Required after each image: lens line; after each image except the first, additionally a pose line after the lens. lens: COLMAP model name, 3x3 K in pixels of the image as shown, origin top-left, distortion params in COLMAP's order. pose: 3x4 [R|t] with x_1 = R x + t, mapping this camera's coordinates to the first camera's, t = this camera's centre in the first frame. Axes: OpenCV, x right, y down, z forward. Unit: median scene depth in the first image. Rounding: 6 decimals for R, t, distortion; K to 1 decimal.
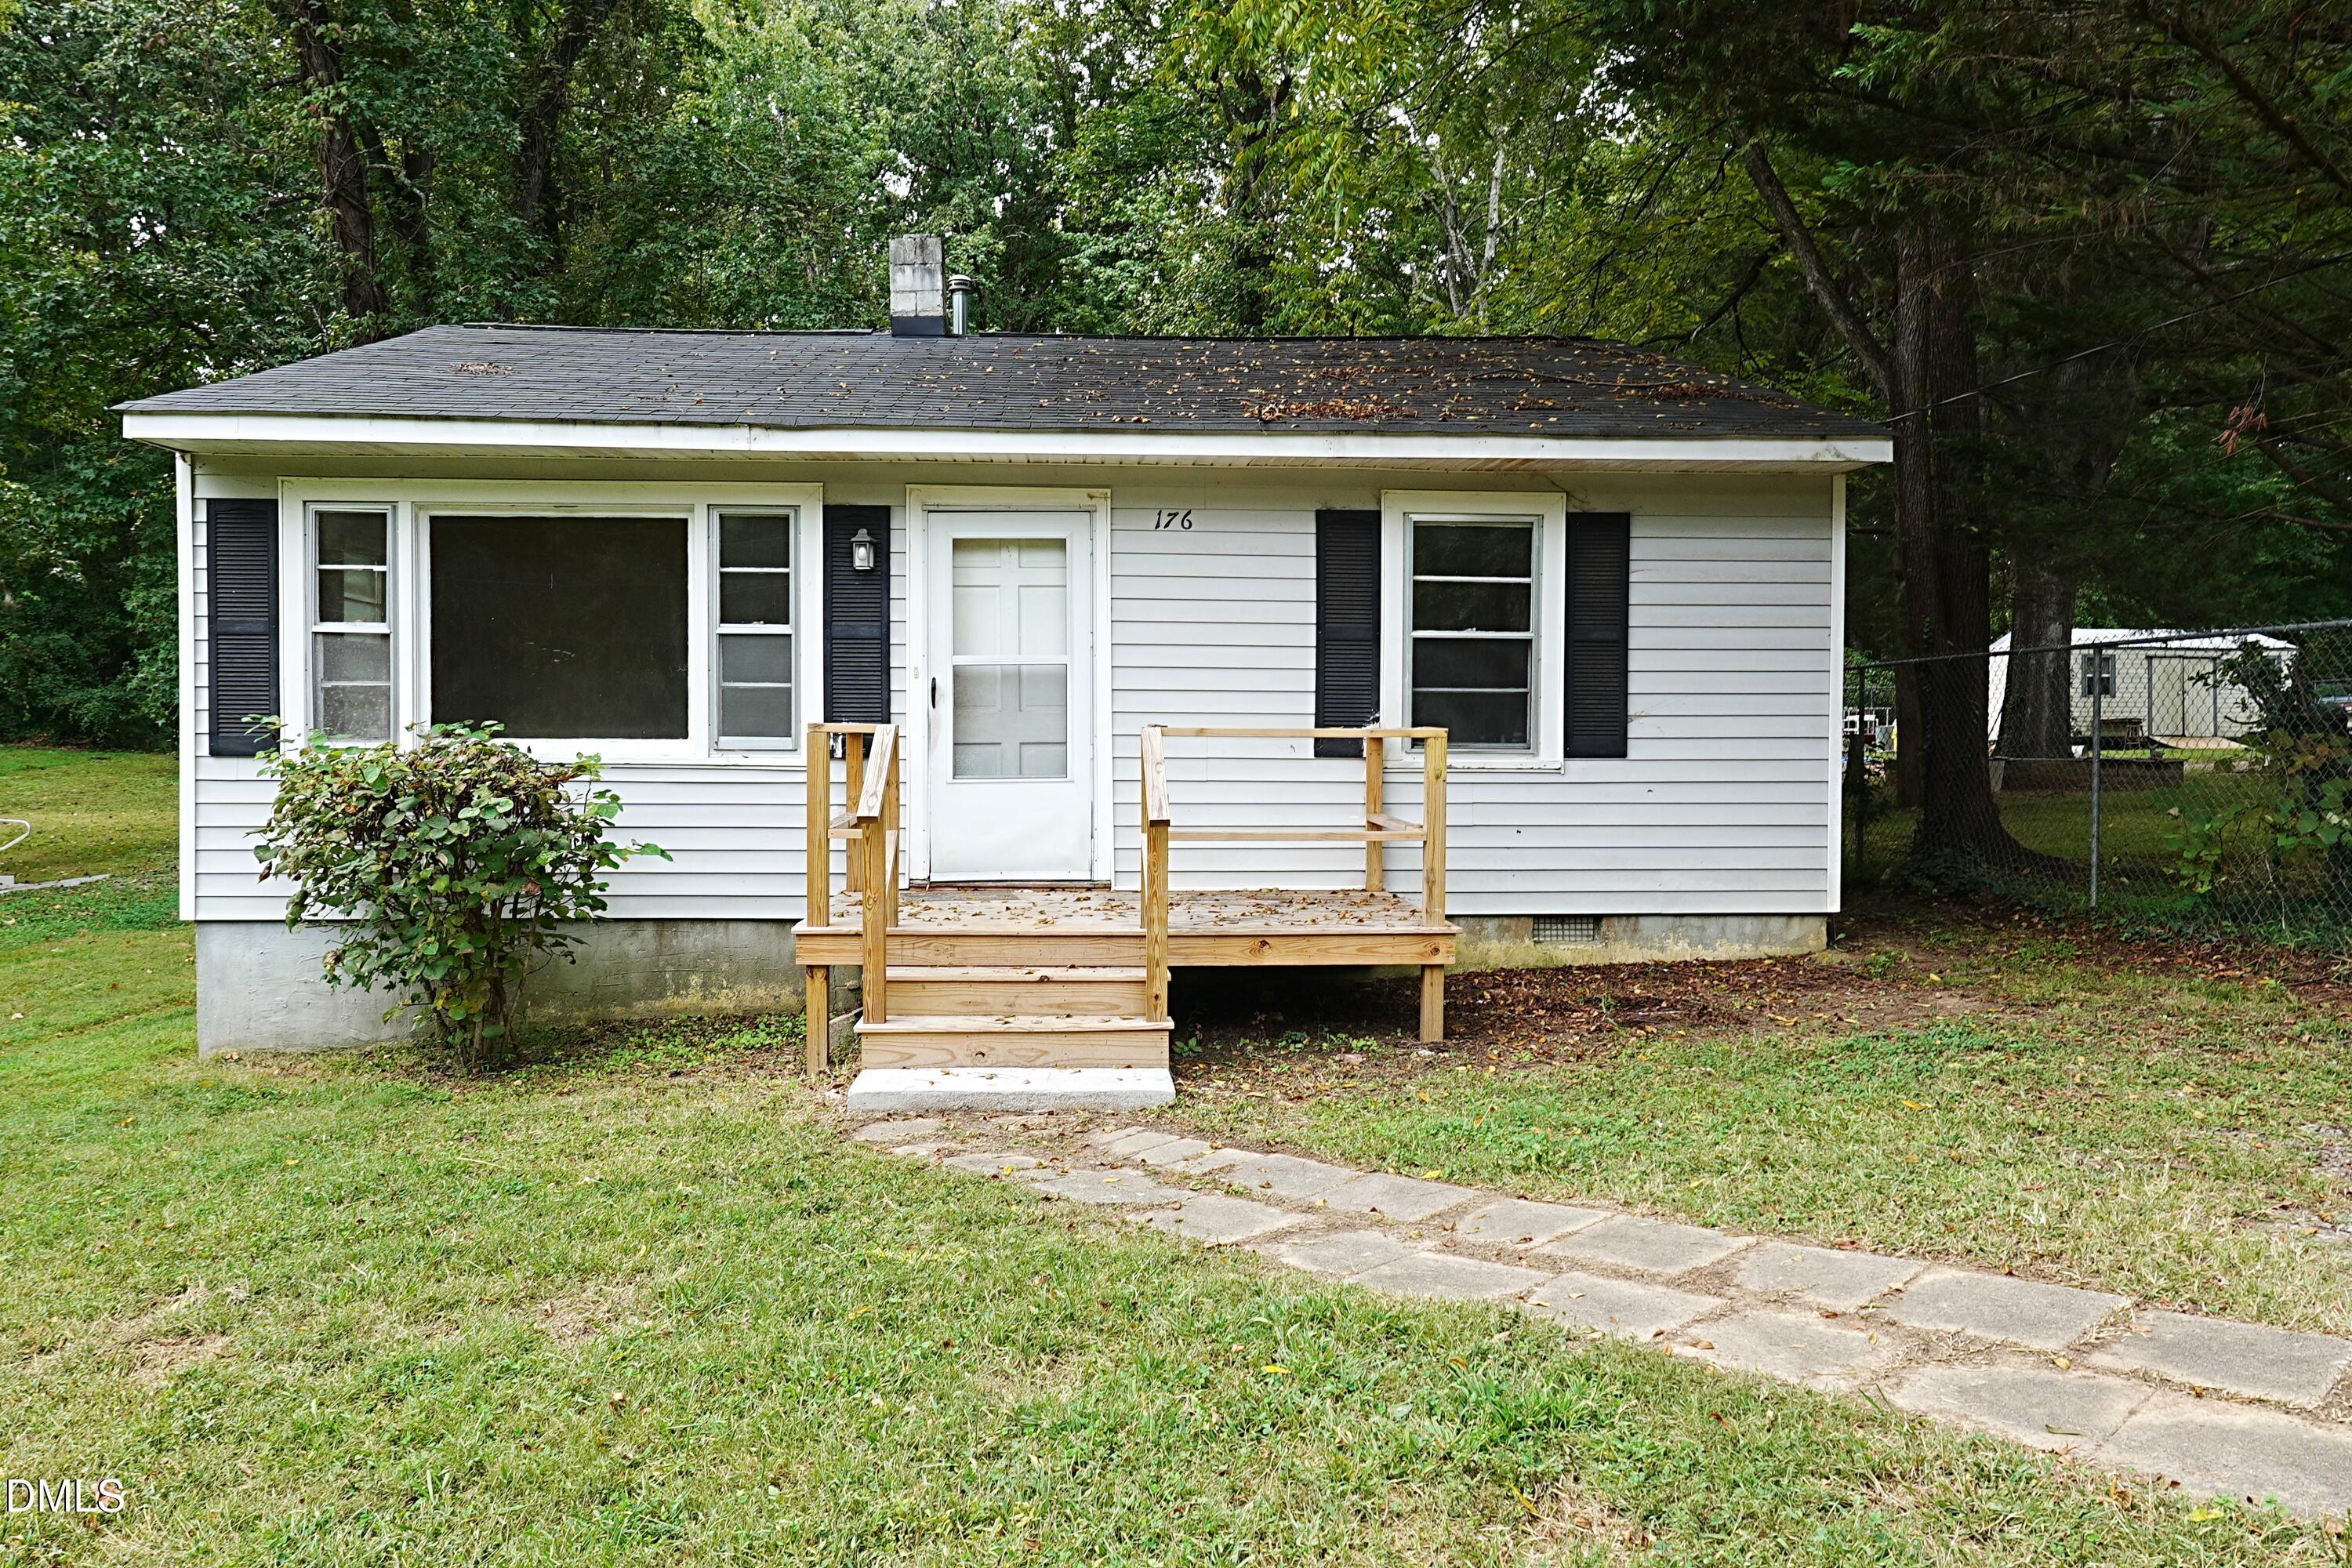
lens RADIAL K [[1655.7, 0, 1168.9], [0, 1655.7, 782.8], [0, 0, 1]] dist [-0.002957, 0.000682]
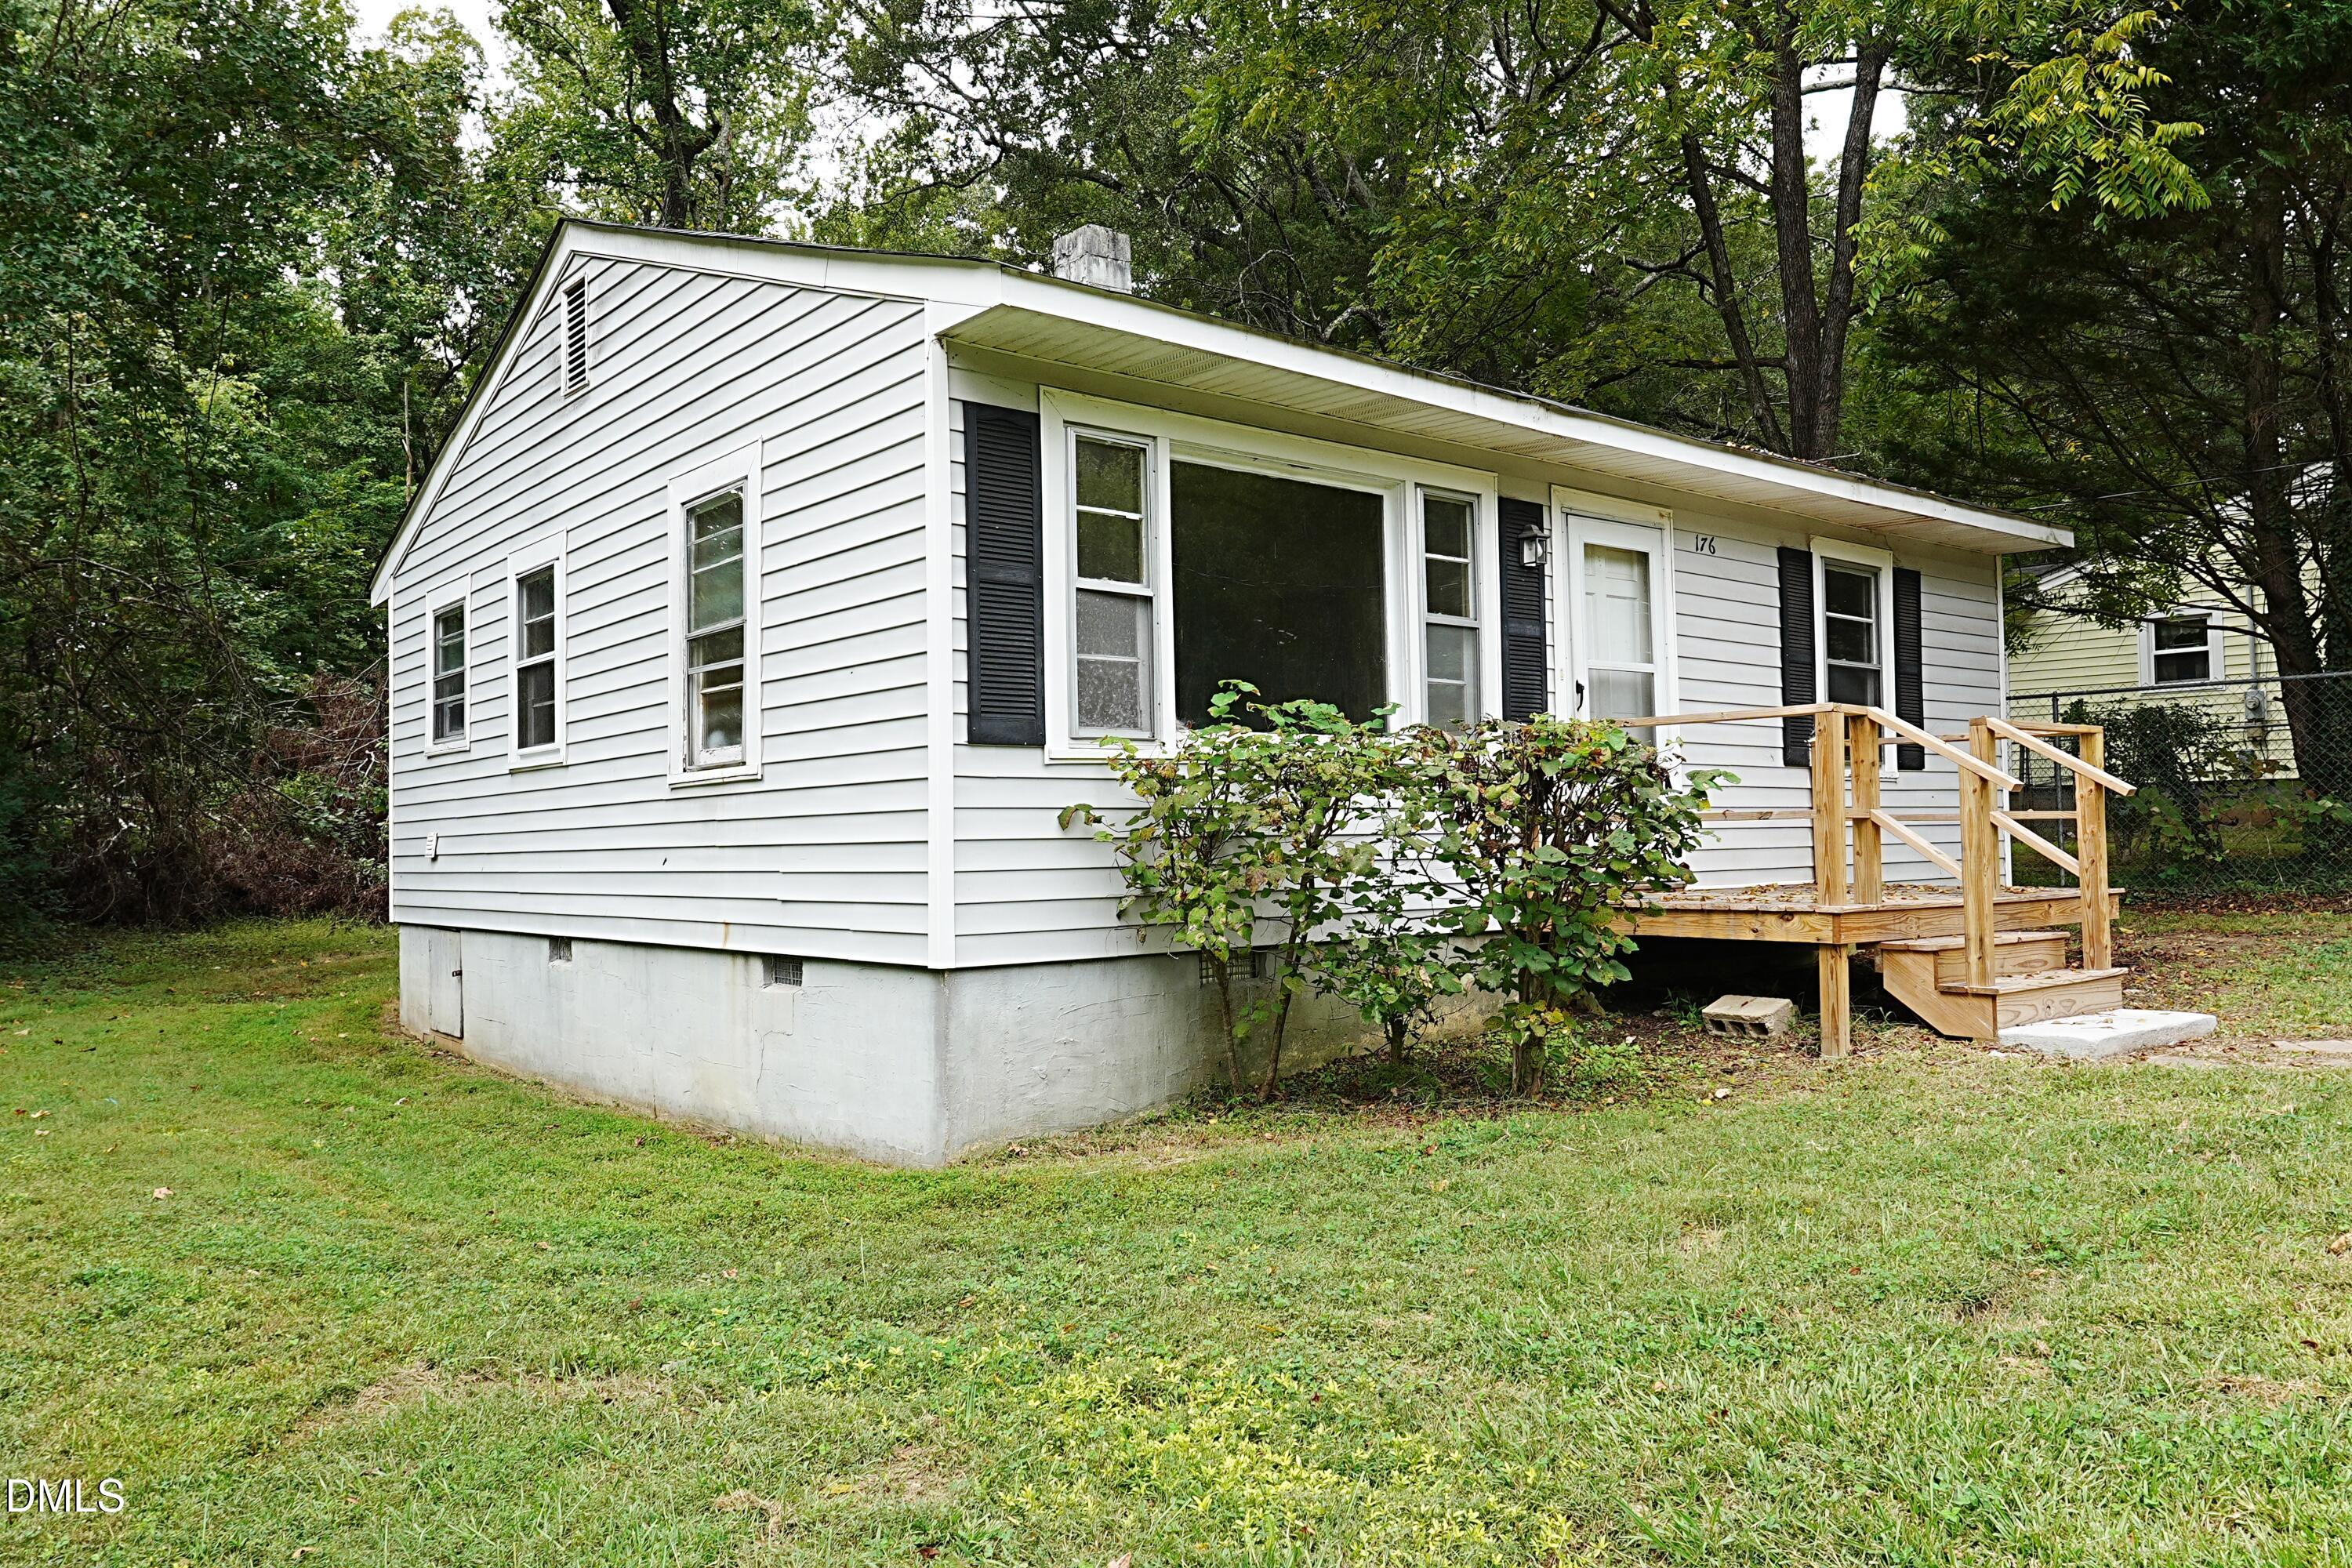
lens RADIAL K [[1655.7, 0, 1170.8], [0, 1655.7, 786.9], [0, 0, 1]] dist [-0.002957, 0.000682]
pose [[0.814749, 0.002415, 0.579808, -0.905239], [0.033786, 0.998094, -0.051634, 0.042648], [-0.578828, 0.061658, 0.813115, 0.335894]]
